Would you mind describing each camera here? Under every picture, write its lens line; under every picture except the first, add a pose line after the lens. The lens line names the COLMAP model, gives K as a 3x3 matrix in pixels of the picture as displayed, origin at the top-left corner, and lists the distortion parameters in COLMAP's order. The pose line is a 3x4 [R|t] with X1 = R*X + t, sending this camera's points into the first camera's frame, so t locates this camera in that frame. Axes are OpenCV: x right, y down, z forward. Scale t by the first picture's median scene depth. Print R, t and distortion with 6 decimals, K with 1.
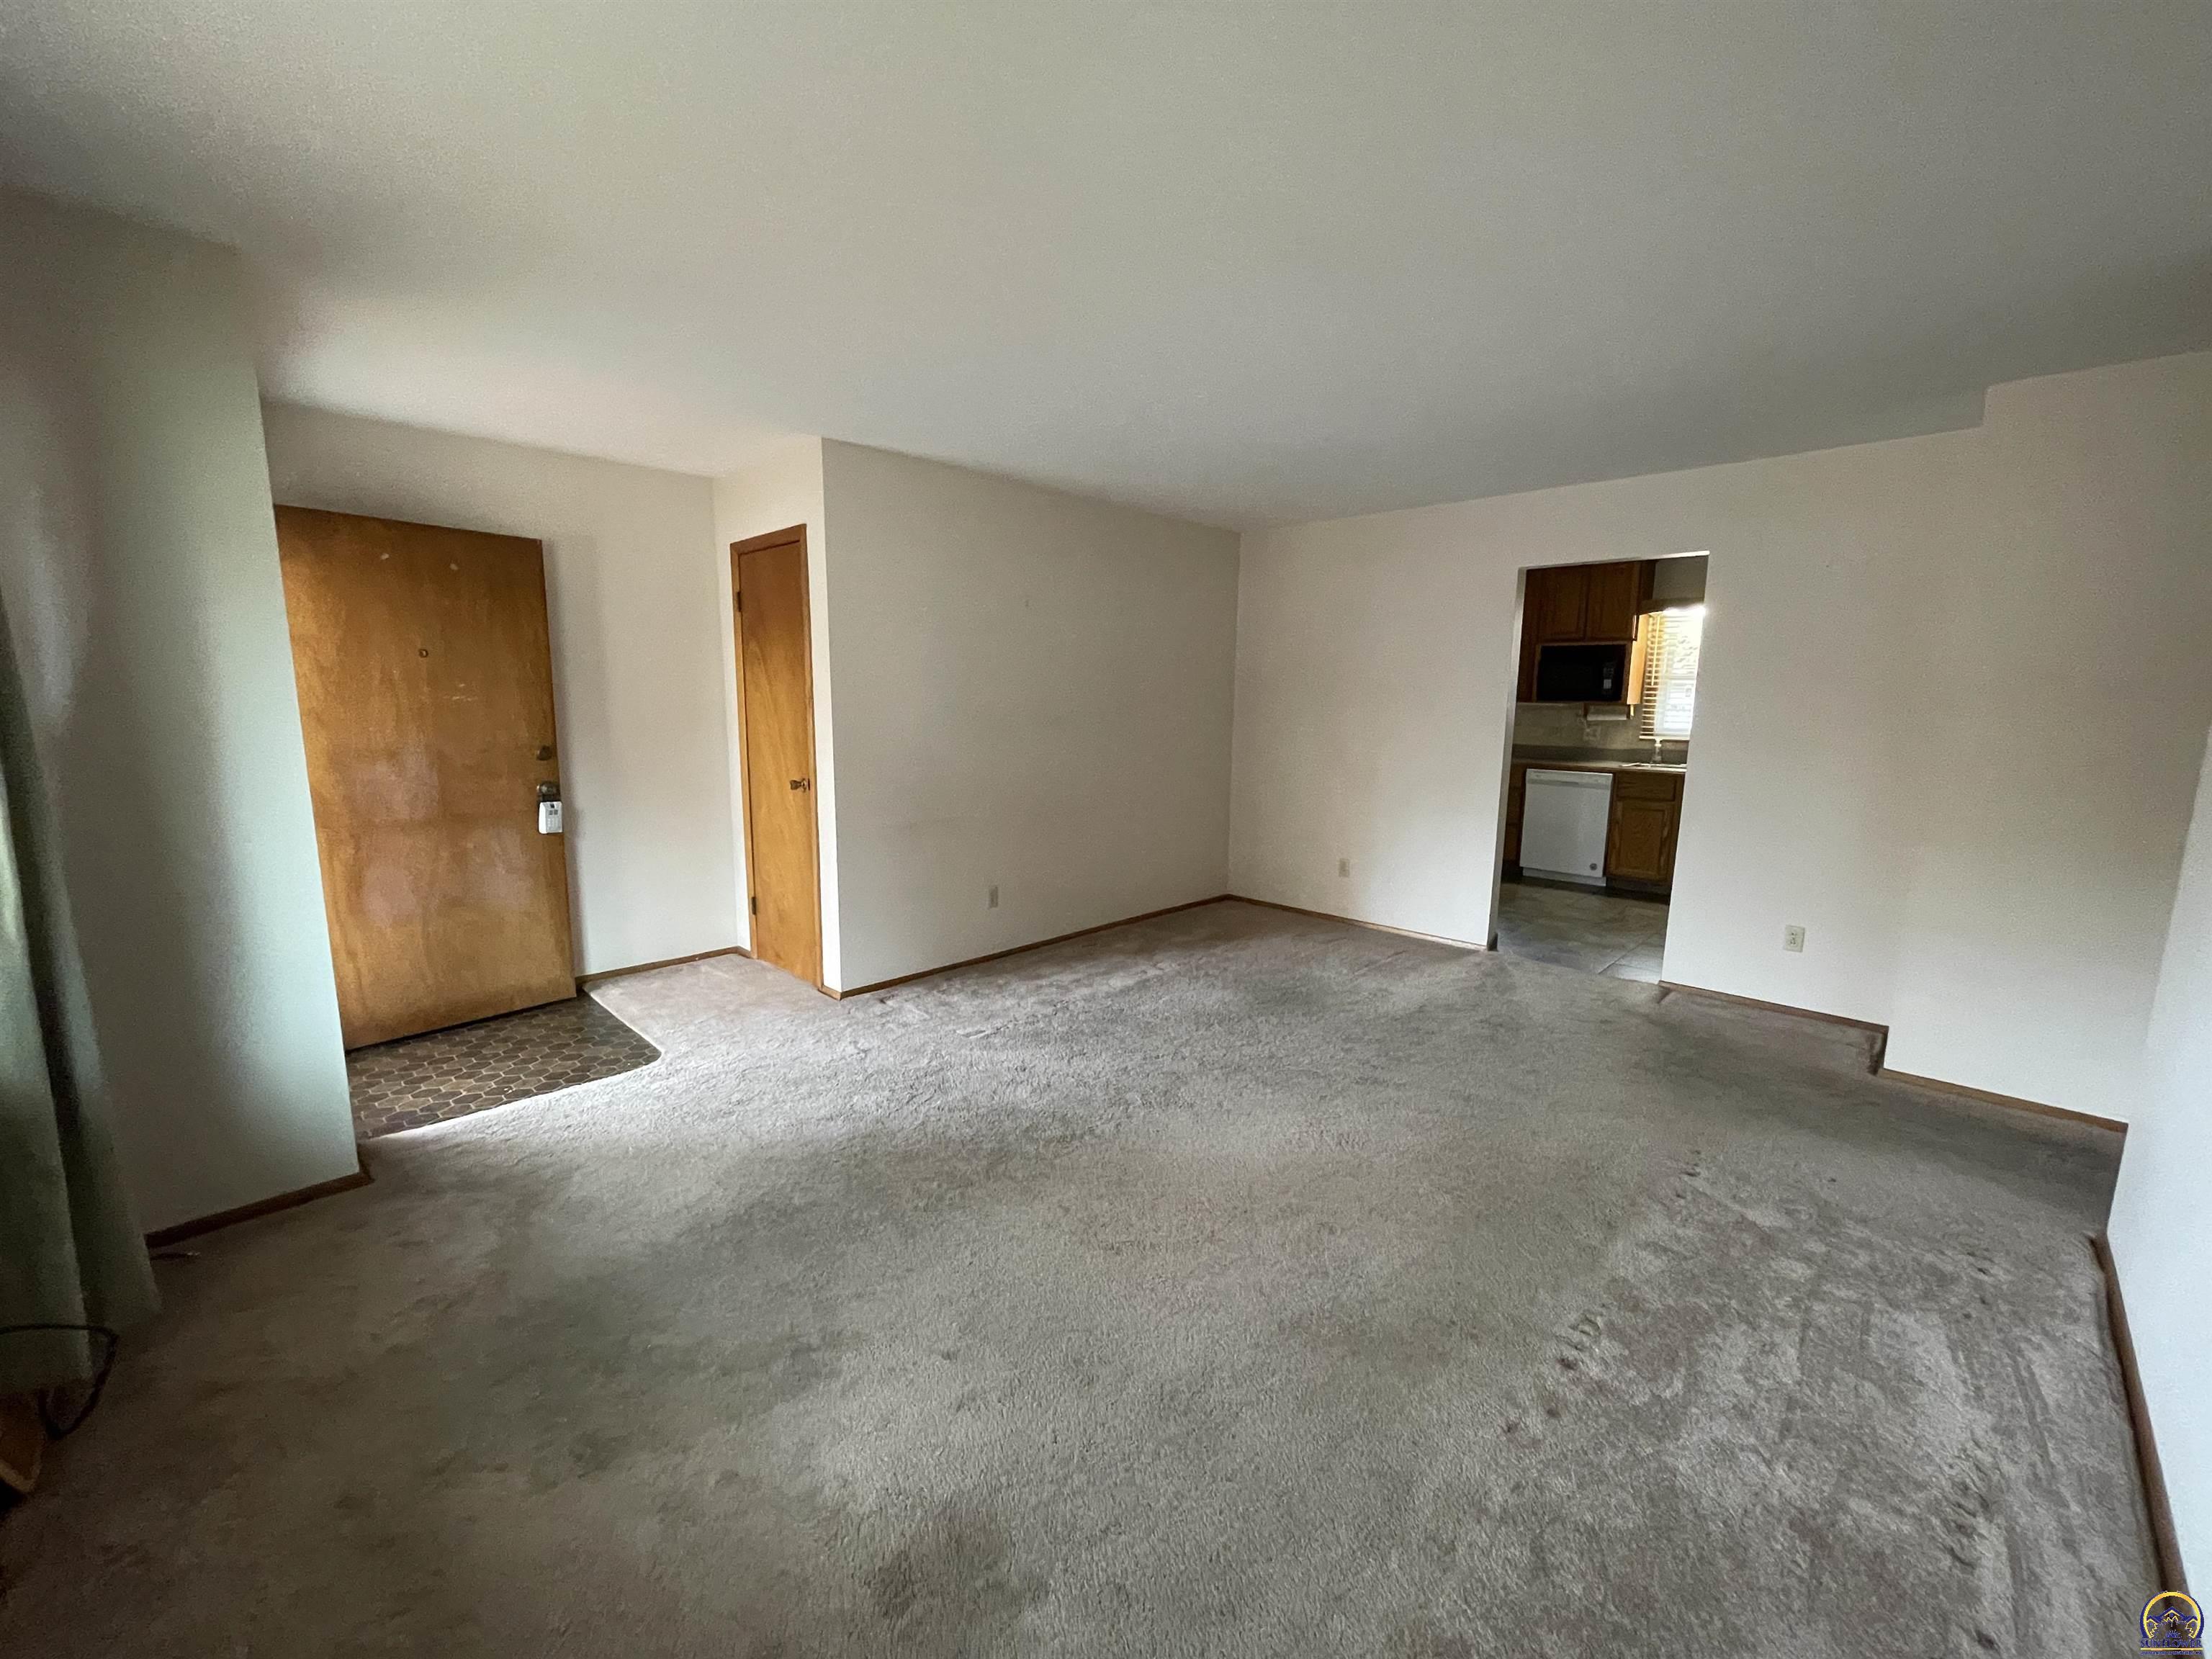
lens RADIAL K [[893.0, 0, 1114.0], [0, 893.0, 843.3], [0, 0, 1]] dist [0.000148, 0.000162]
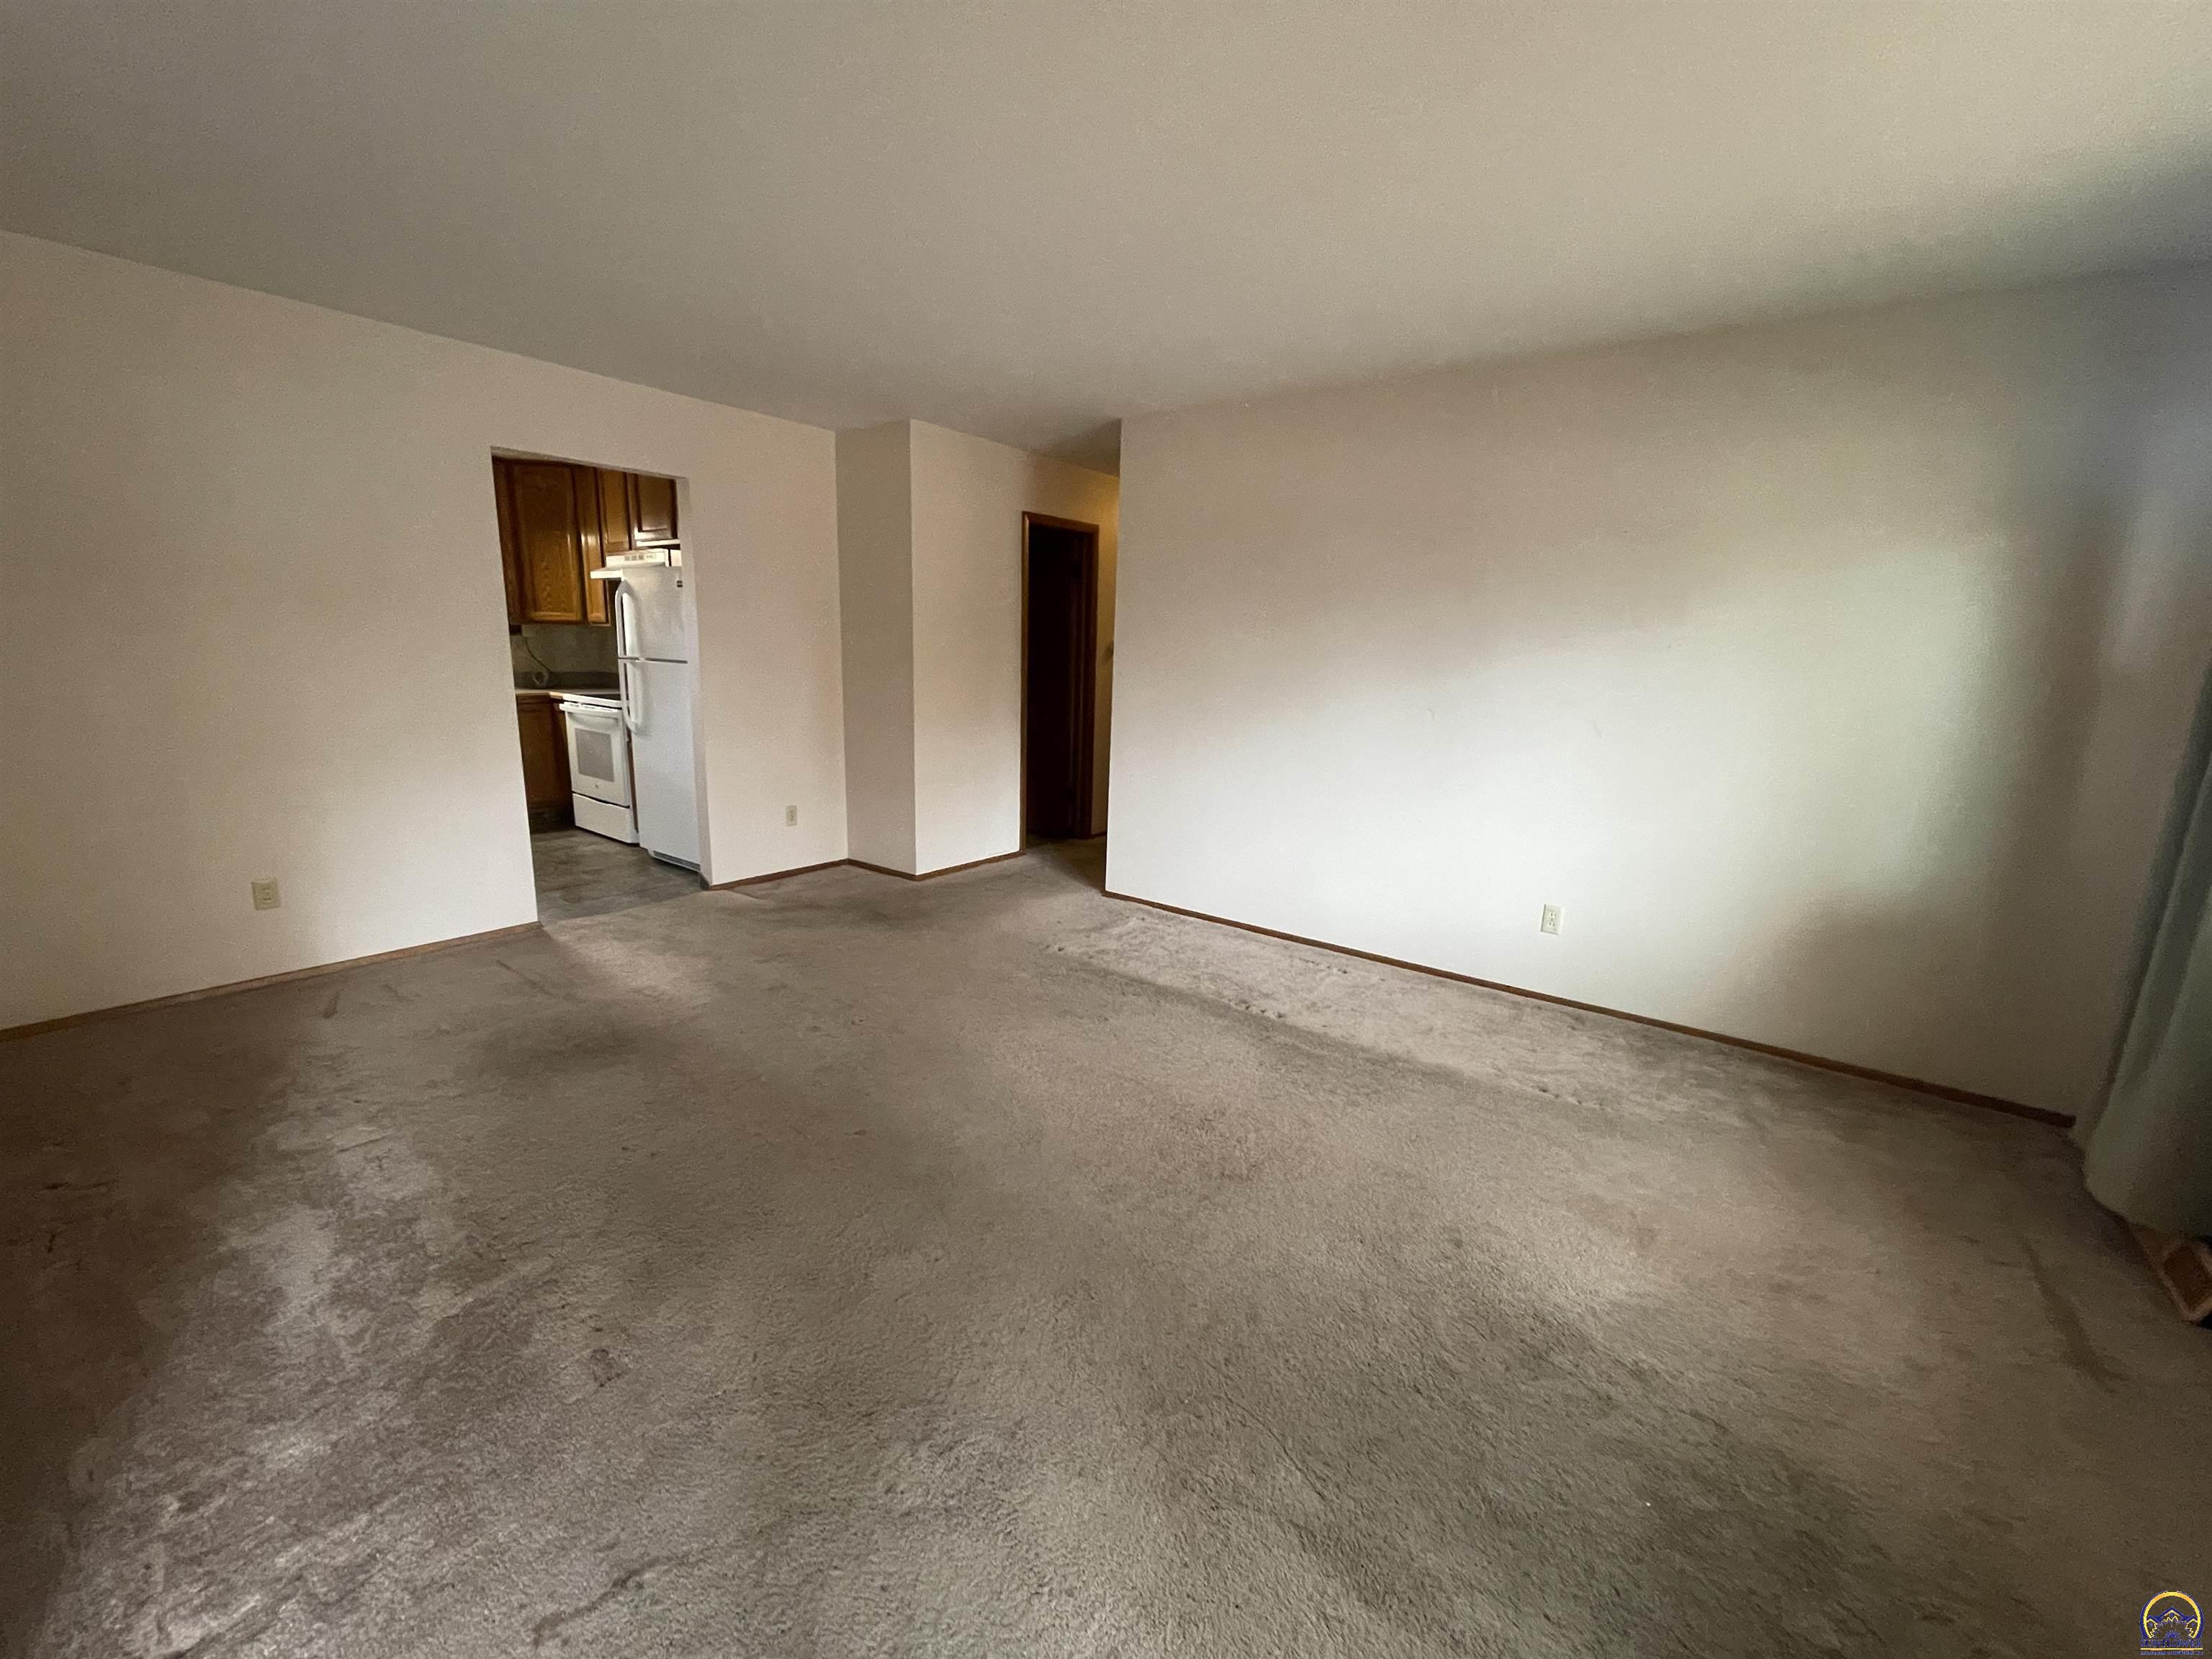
lens RADIAL K [[893.0, 0, 1101.1], [0, 893.0, 826.1], [0, 0, 1]] dist [0.000148, 0.000162]
pose [[-0.133616, -0.210105, 0.968505, -0.452485], [0.129513, 0.965185, 0.227252, -0.094271], [-0.982534, 0.155798, -0.101753, 0.603748]]
